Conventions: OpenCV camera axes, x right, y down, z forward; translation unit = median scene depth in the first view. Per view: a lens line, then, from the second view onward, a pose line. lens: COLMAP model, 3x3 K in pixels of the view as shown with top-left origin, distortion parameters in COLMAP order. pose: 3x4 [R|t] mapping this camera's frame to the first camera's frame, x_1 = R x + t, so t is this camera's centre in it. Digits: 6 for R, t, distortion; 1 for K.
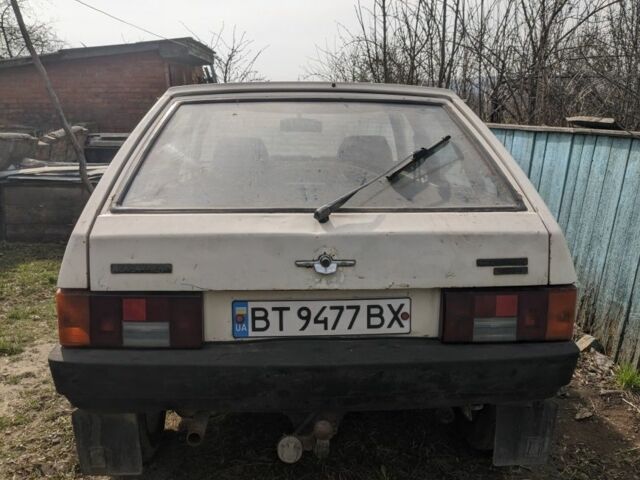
lens RADIAL K [[610.8, 0, 309.0], [0, 610.8, 239.0], [0, 0, 1]] dist [0.087646, -0.013611]
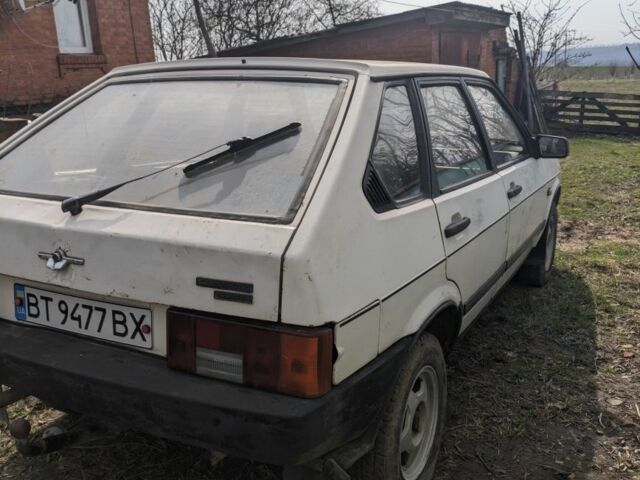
lens RADIAL K [[610.8, 0, 309.0], [0, 610.8, 239.0], [0, 0, 1]] dist [0.087646, -0.013611]
pose [[0.856219, 0.115254, -0.503593, 0.796034], [-0.090316, 0.993179, 0.073744, -0.090519], [0.508657, -0.017659, 0.860788, 0.361272]]
